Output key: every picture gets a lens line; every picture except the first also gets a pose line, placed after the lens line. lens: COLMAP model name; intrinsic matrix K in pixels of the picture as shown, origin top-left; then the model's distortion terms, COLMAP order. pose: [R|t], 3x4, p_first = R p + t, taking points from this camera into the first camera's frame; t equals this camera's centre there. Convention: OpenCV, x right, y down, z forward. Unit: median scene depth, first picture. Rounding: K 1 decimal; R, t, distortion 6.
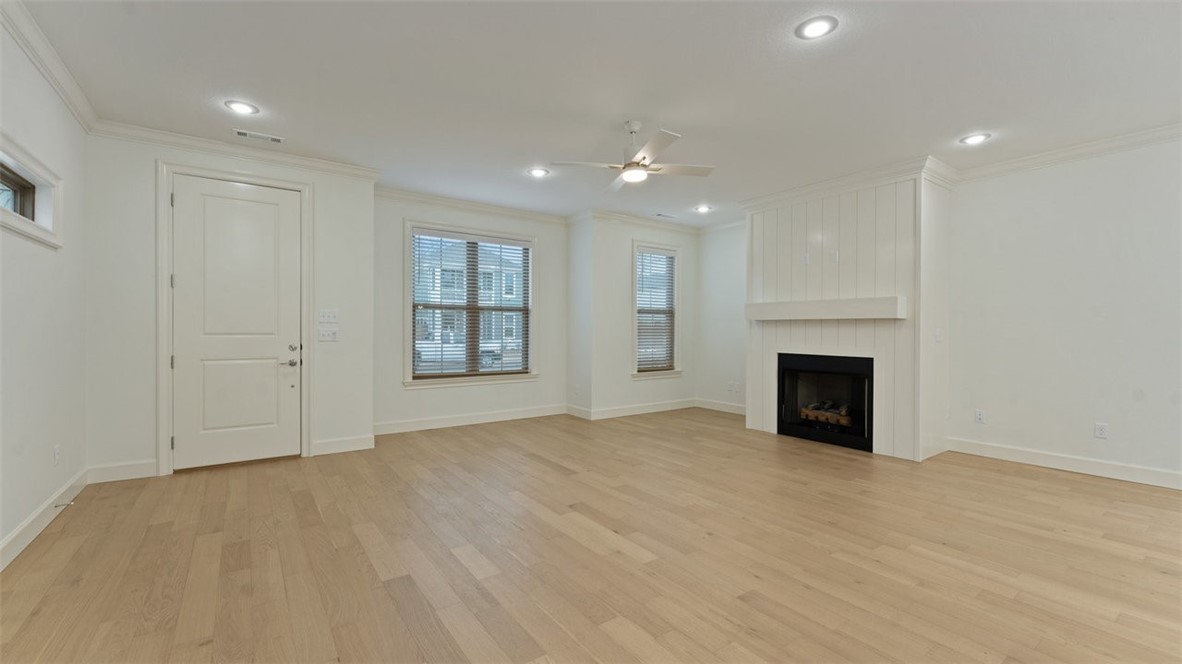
lens RADIAL K [[481.8, 0, 582.4], [0, 481.8, 332.2], [0, 0, 1]] dist [0.000076, 0.000195]
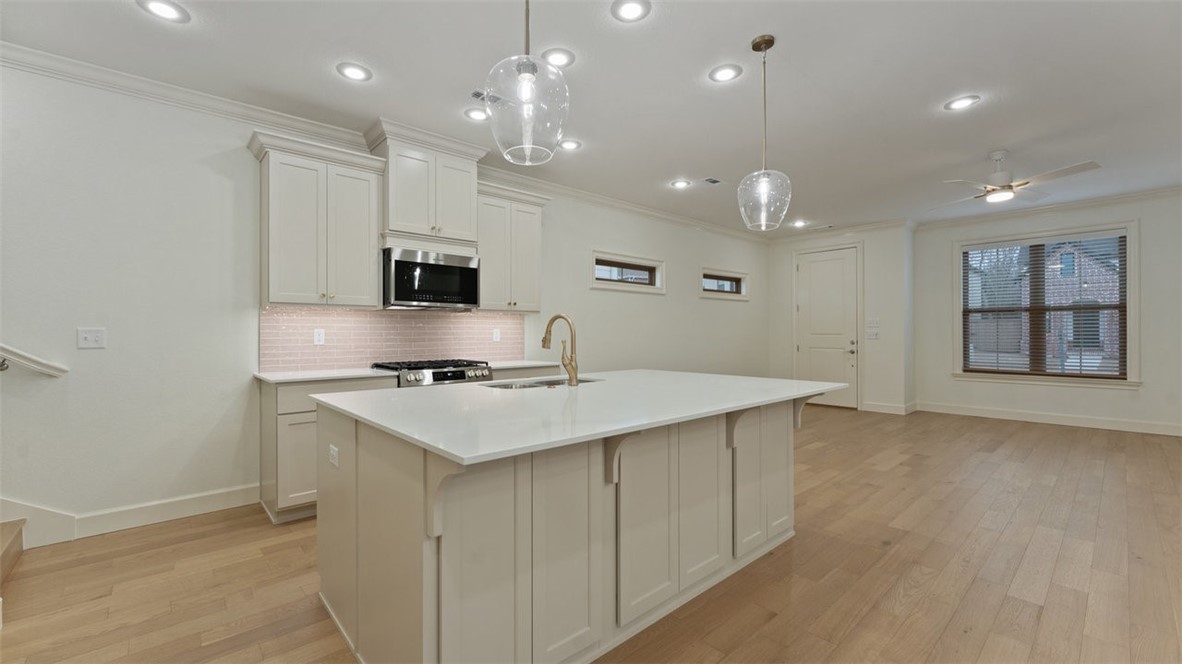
lens RADIAL K [[481.8, 0, 585.1], [0, 481.8, 334.5], [0, 0, 1]] dist [0.000076, 0.000195]
pose [[0.117183, -0.000591, -0.993110, 0.873898], [0.001977, 0.999998, -0.000362, 0.003046], [0.993108, -0.001921, 0.117184, -0.102958]]
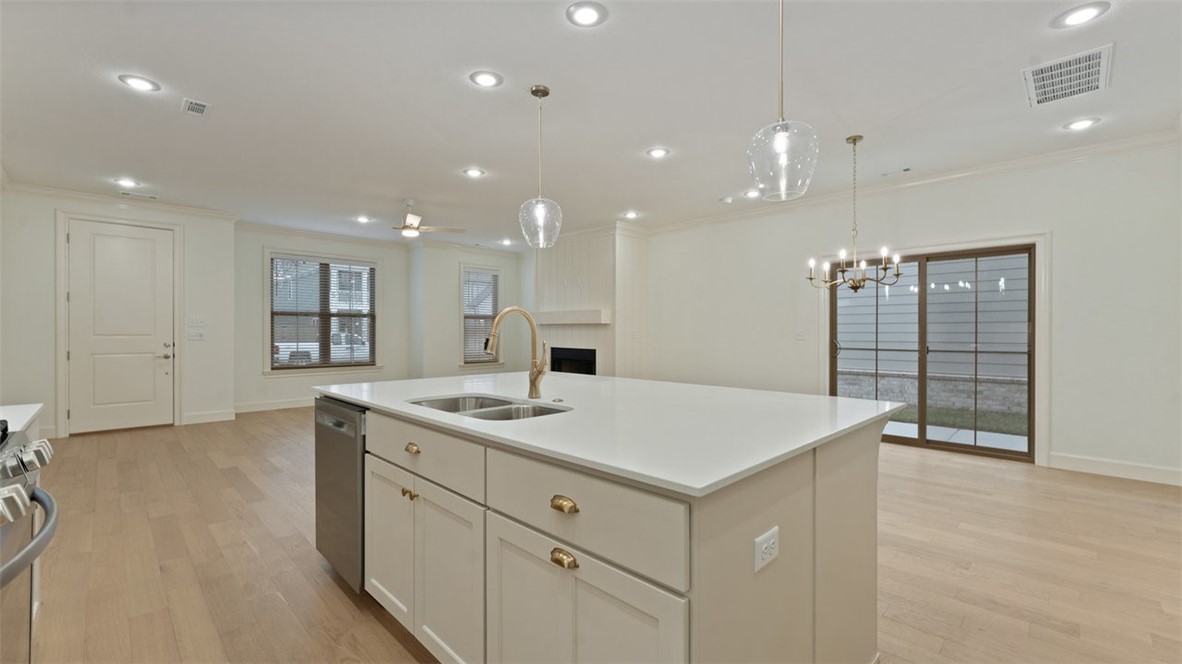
lens RADIAL K [[481.8, 0, 578.8], [0, 481.8, 333.1], [0, 0, 1]] dist [0.000076, 0.000195]
pose [[0.987209, -0.003782, 0.159389, 0.307493], [0.004048, 0.999991, -0.001343, 0.004239], [-0.159383, 0.001971, 0.987215, -0.491870]]
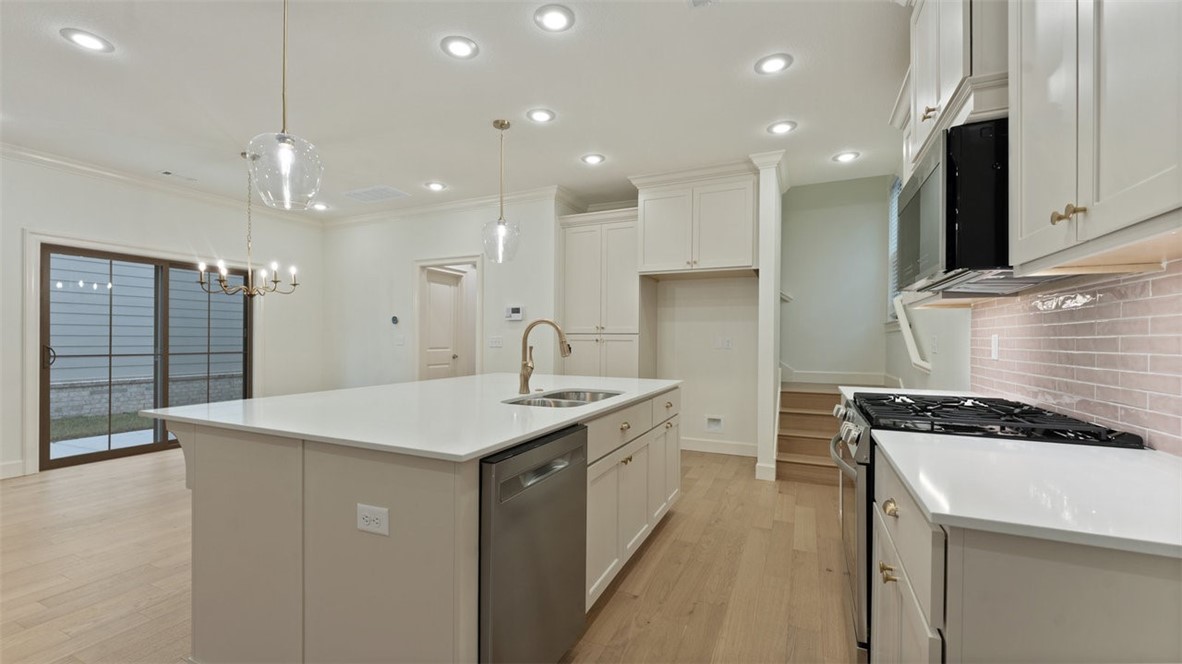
lens RADIAL K [[481.8, 0, 567.4], [0, 481.8, 340.6], [0, 0, 1]] dist [0.000076, 0.000195]
pose [[-0.470764, -0.010776, 0.882194, -0.144820], [-0.004937, 0.999942, 0.009579, -0.000311], [-0.882246, 0.000154, -0.470790, 0.147146]]
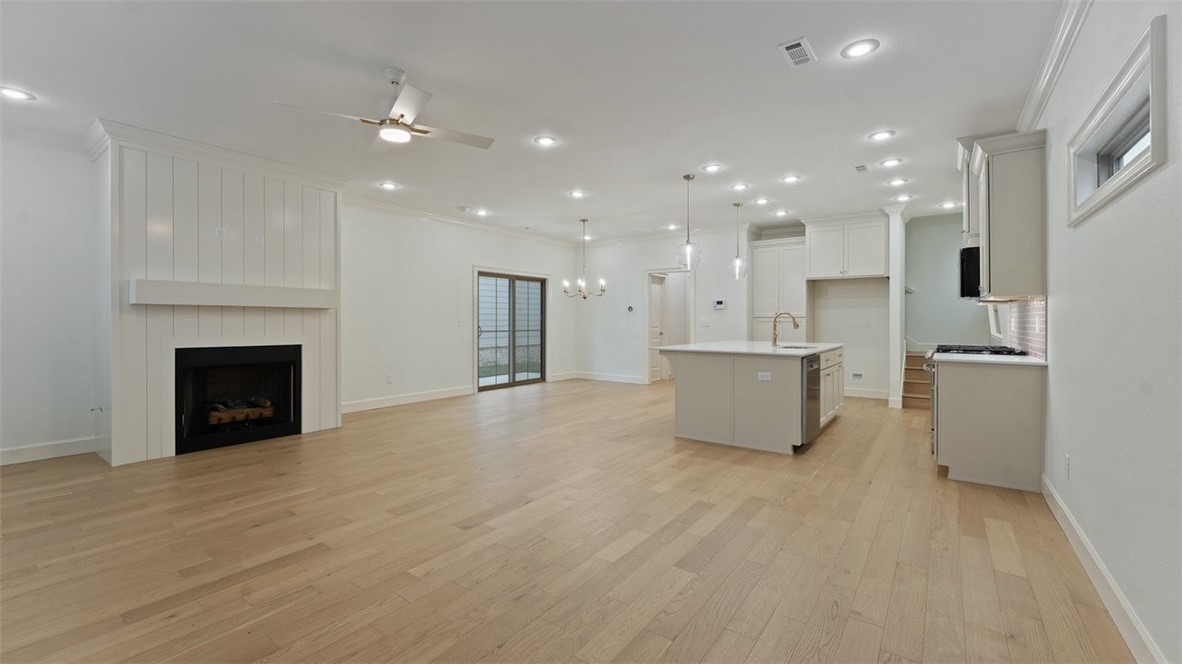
lens RADIAL K [[481.8, 0, 598.2], [0, 481.8, 318.1], [0, 0, 1]] dist [0.000076, 0.000195]
pose [[-0.325622, -0.001059, 0.945499, -0.617914], [0.000715, 0.999999, 0.001366, -0.005683], [-0.945500, 0.001121, -0.325621, 0.726775]]
